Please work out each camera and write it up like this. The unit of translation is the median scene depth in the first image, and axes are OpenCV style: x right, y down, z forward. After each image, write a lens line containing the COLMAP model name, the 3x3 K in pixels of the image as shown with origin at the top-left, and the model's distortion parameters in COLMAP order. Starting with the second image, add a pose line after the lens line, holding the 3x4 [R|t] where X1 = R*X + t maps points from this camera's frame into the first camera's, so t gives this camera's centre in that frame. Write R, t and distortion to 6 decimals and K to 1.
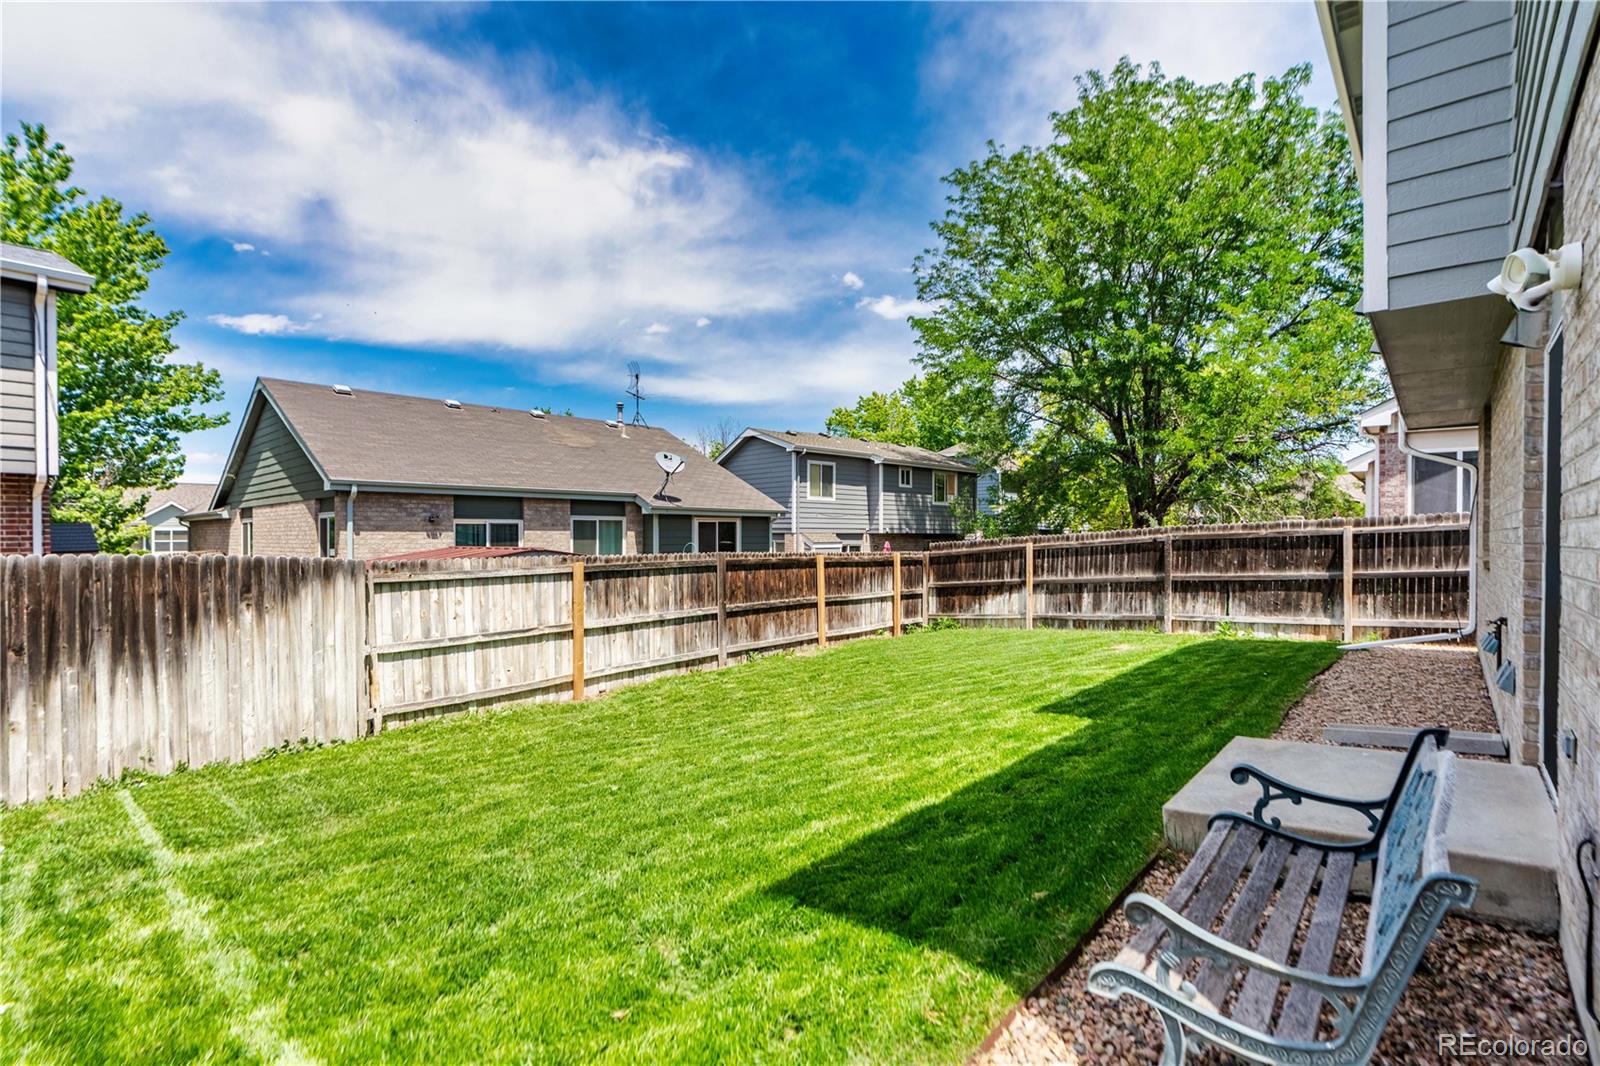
lens RADIAL K [[740.5, 0, 811.2], [0, 740.5, 535.2], [0, 0, 1]] dist [-0.002471, 0.001178]
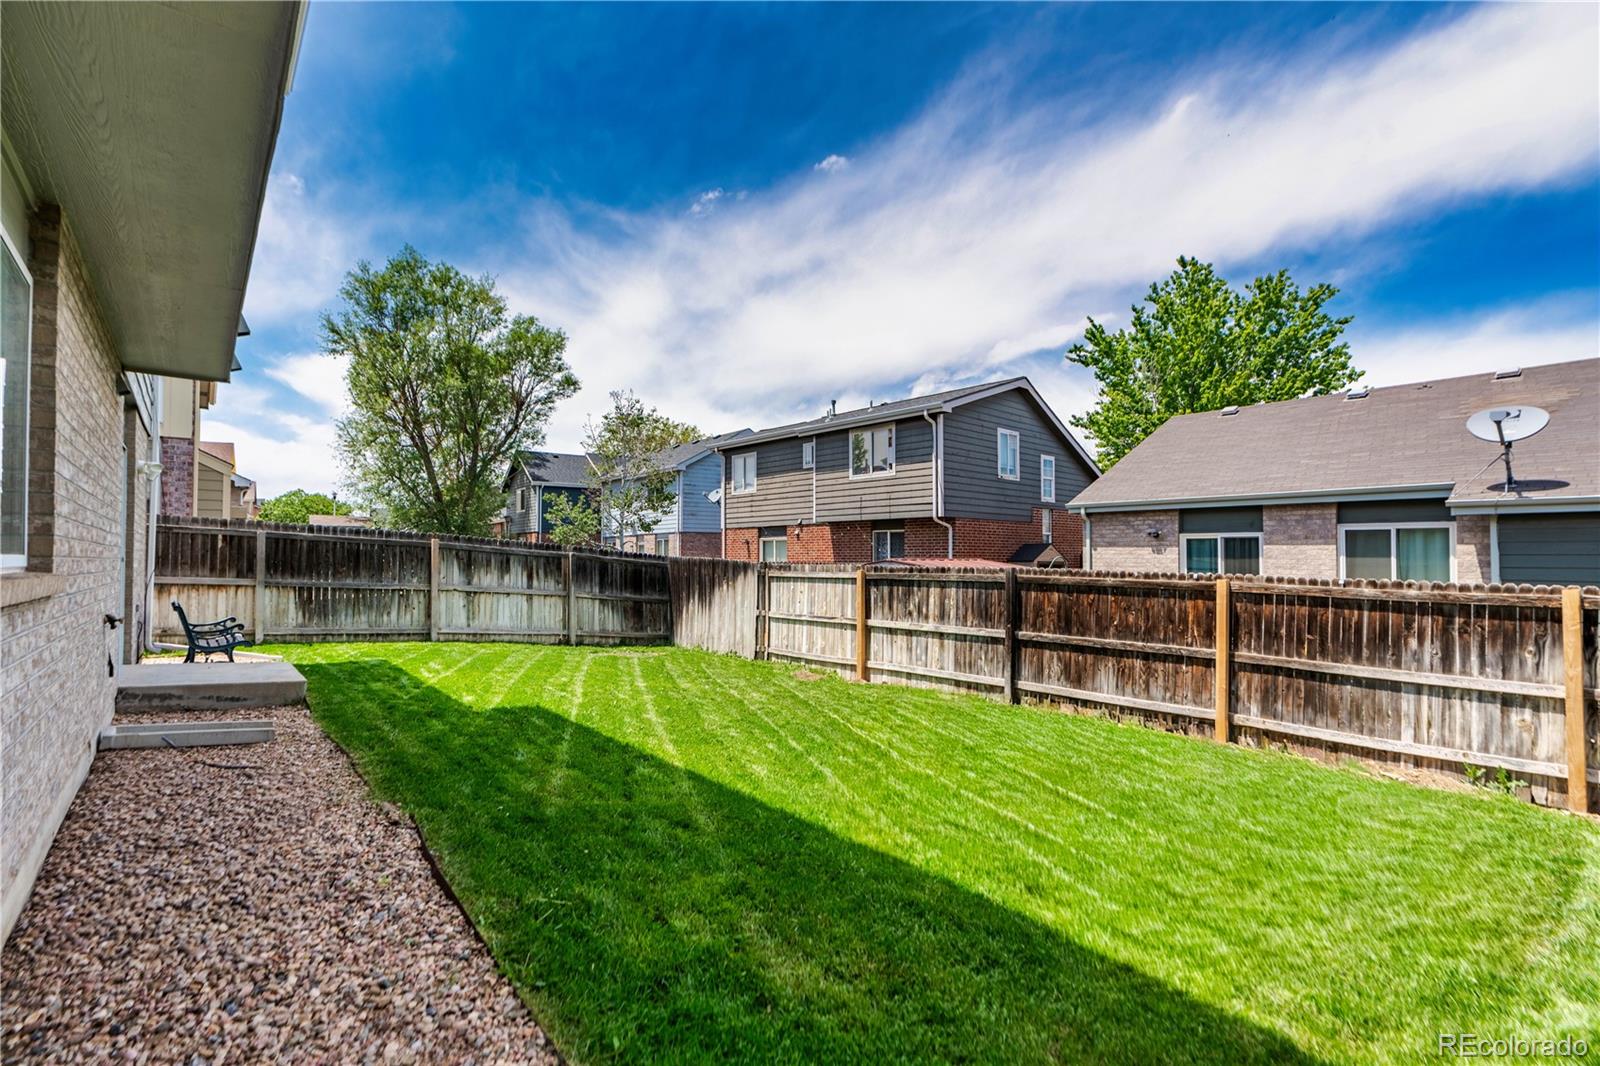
lens RADIAL K [[740.5, 0, 796.1], [0, 740.5, 533.2], [0, 0, 1]] dist [-0.002471, 0.001178]
pose [[-0.163847, -0.028277, -0.986080, 0.695162], [-0.002869, 0.999599, -0.028188, 0.007229], [0.986482, -0.001790, -0.163863, 0.819667]]
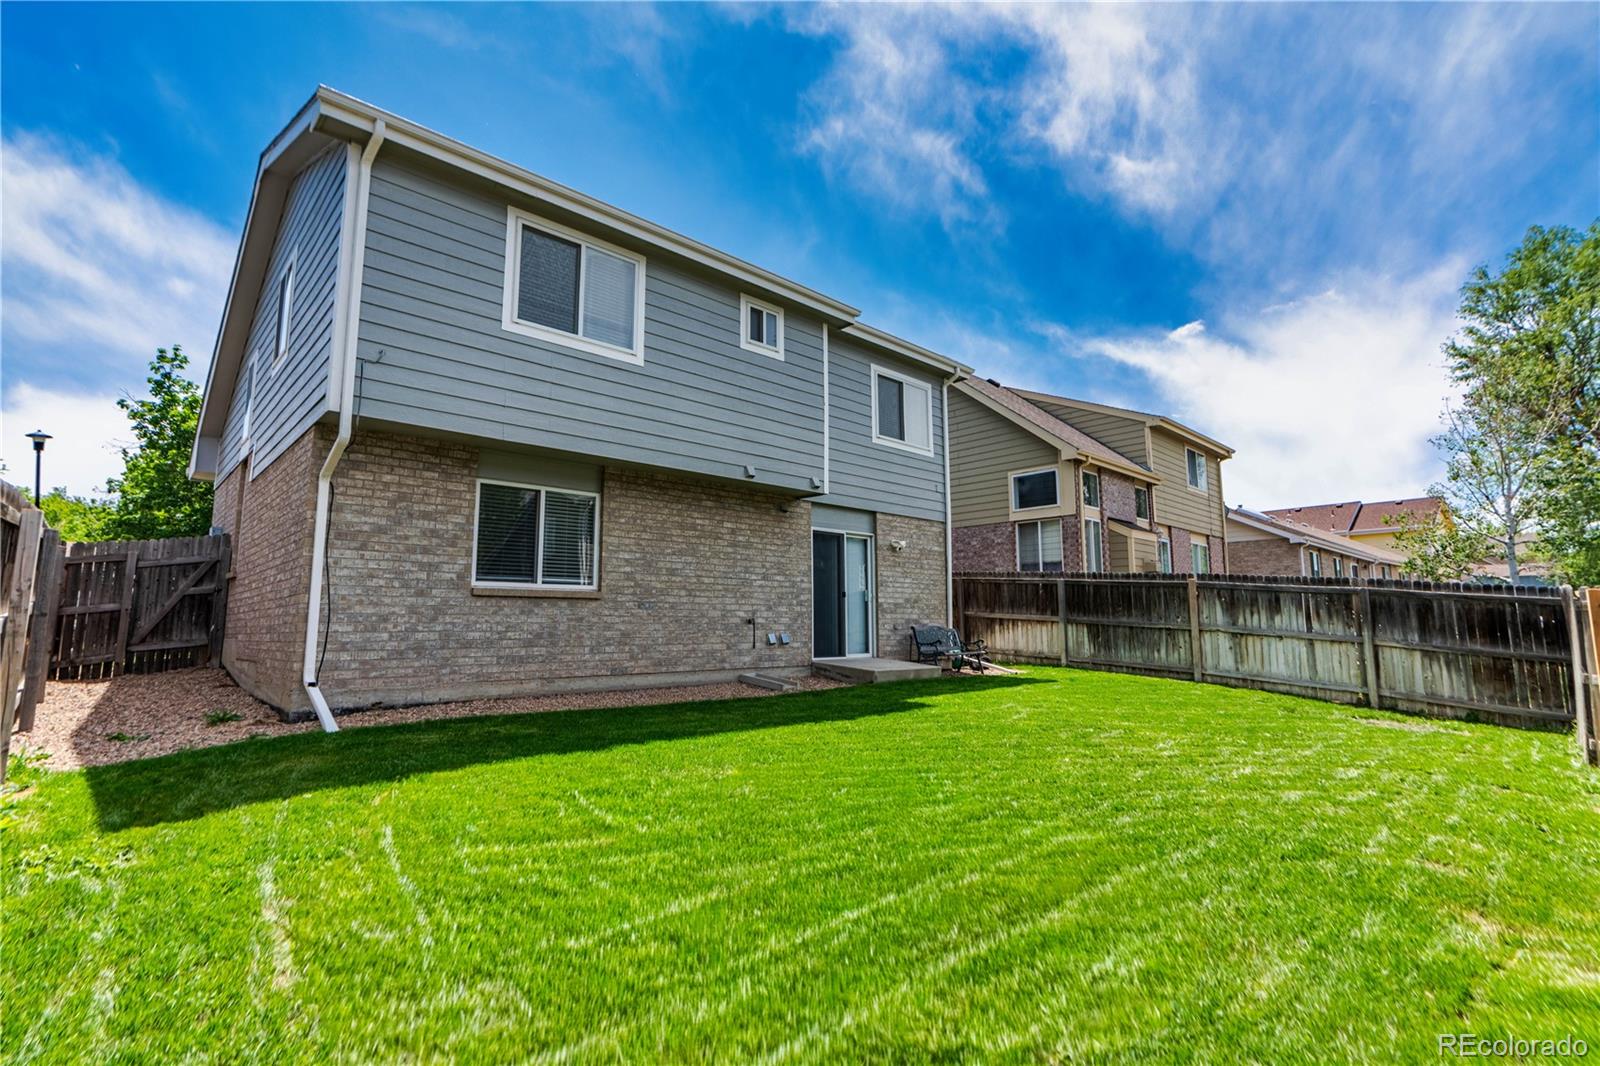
lens RADIAL K [[740.5, 0, 792.3], [0, 740.5, 544.7], [0, 0, 1]] dist [-0.002471, 0.001178]
pose [[-0.996255, 0.008755, 0.086019, 0.223259], [0.000040, 0.994906, -0.100805, 0.045332], [-0.086463, -0.100424, -0.991181, 1.237909]]
